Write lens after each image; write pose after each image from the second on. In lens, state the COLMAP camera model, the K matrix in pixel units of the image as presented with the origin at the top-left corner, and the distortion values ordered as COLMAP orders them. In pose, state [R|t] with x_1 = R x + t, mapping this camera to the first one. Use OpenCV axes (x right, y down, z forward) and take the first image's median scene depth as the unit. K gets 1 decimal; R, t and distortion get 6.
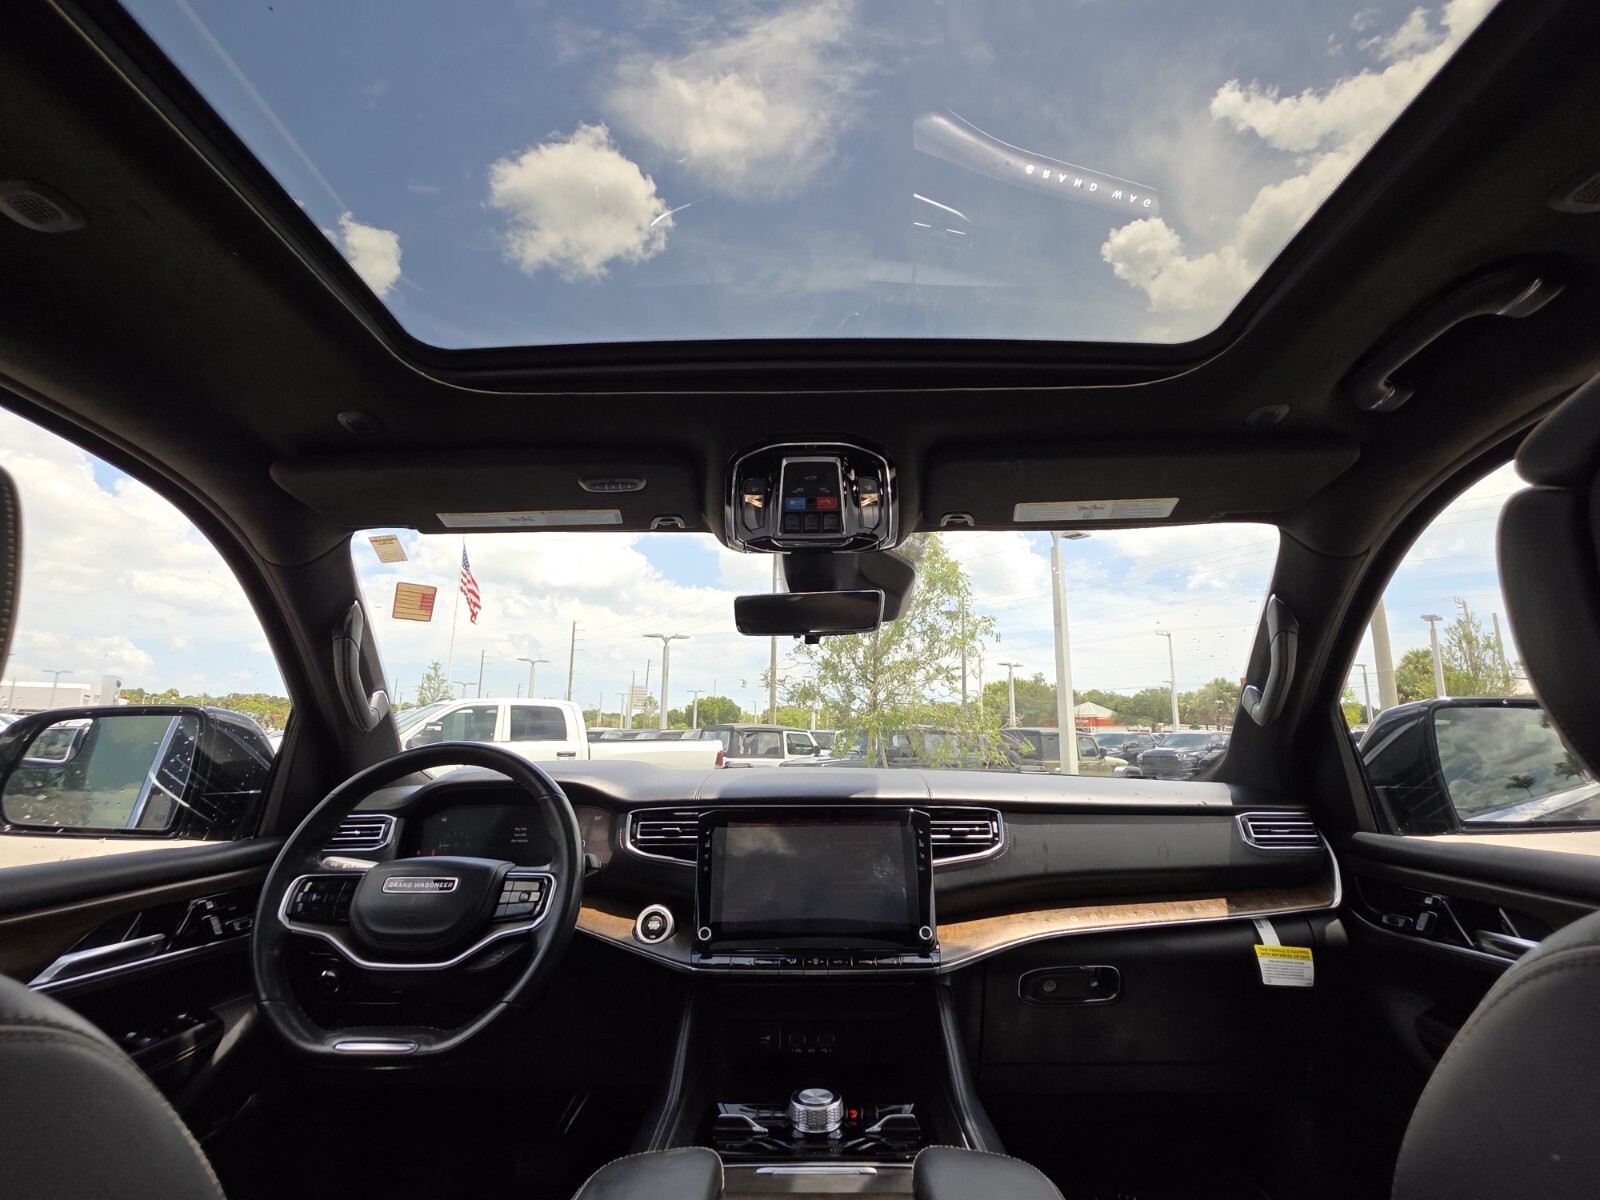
lens RADIAL K [[774.2, 0, 800.0], [0, 774.2, 600.0], [0, 0, 1]] dist [0.001224, 0.000209]
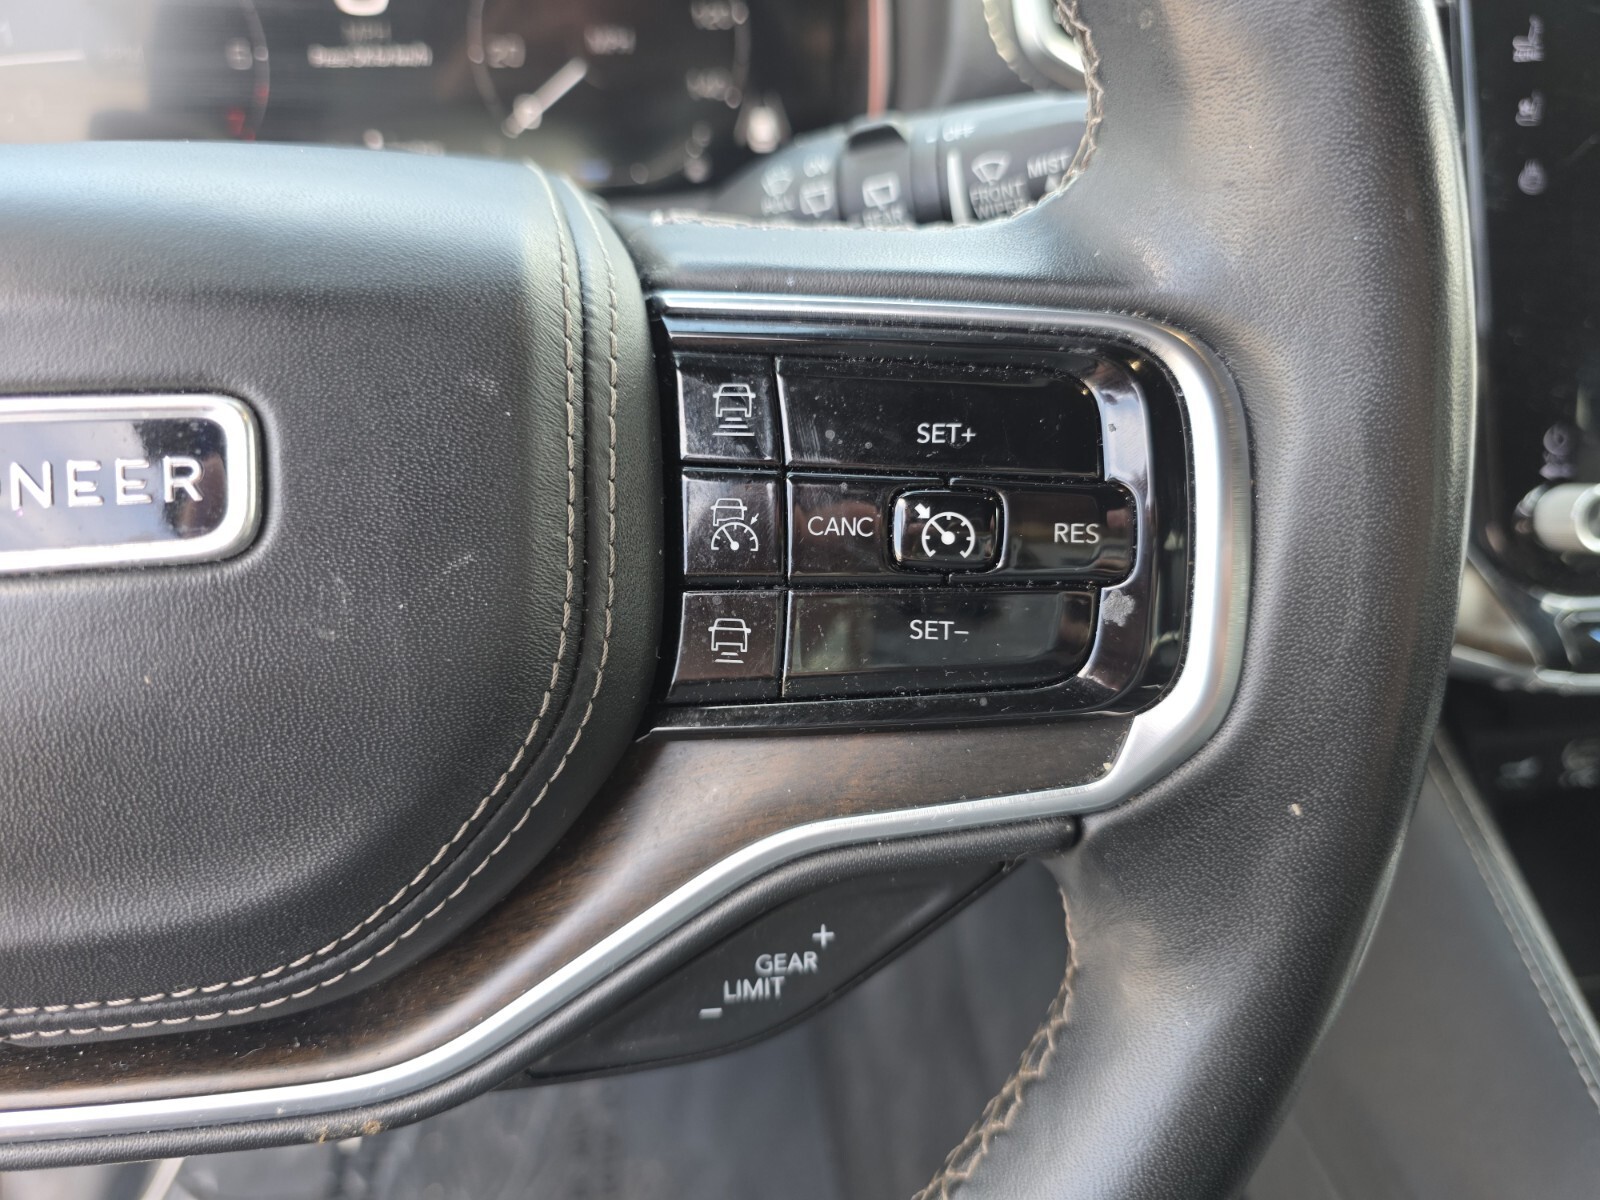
lens RADIAL K [[1128.0, 0, 817.7], [0, 1128.0, 600.1], [0, 0, 1]] dist [-0.024954, 0.000749]
pose [[0.988442, -0.067046, 0.135966, -0.349183], [-0.044535, 0.728889, 0.683182, 0.250163], [-0.144909, -0.681342, 0.717478, 0.780188]]
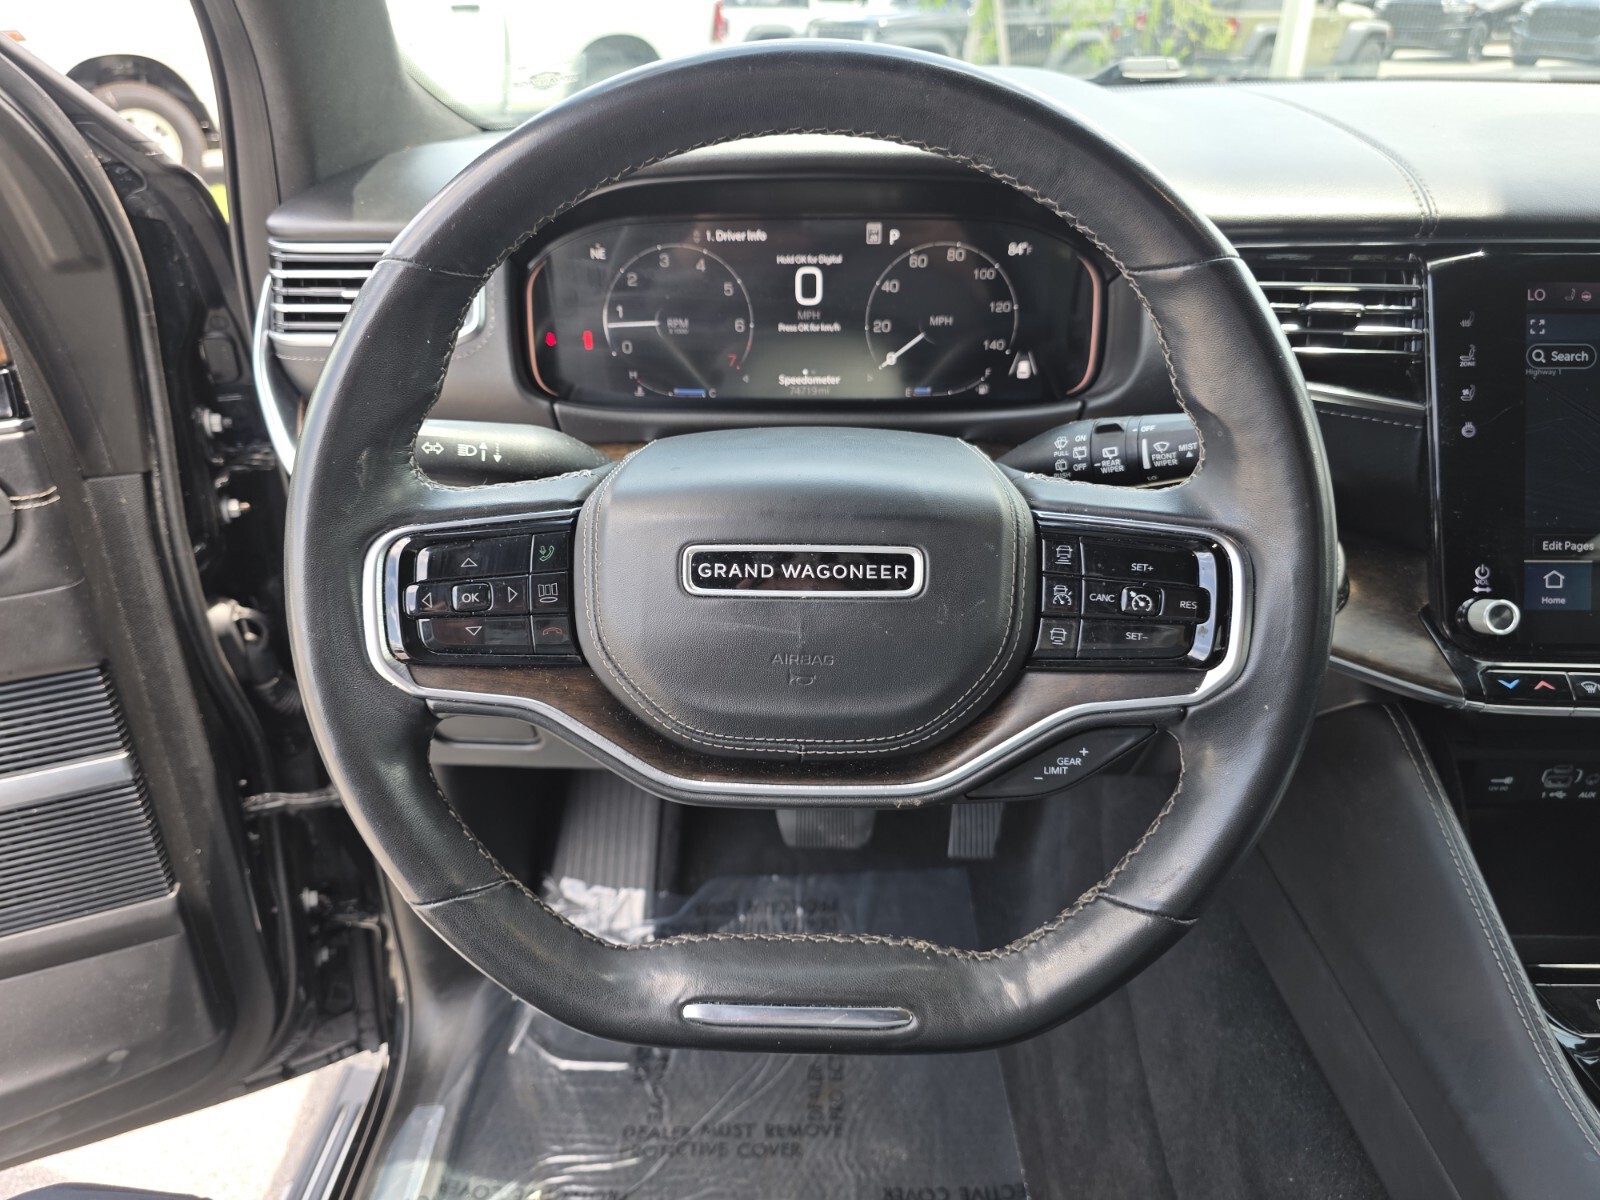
lens RADIAL K [[1096.1, 0, 801.3], [0, 1096.1, 595.8], [0, 0, 1]] dist [0.040749, -0.045605]
pose [[0.999984, -0.004485, -0.003461, -0.432996], [0.005662, 0.771267, 0.636487, 0.088040], [-0.000185, -0.636496, 0.771280, 0.584244]]
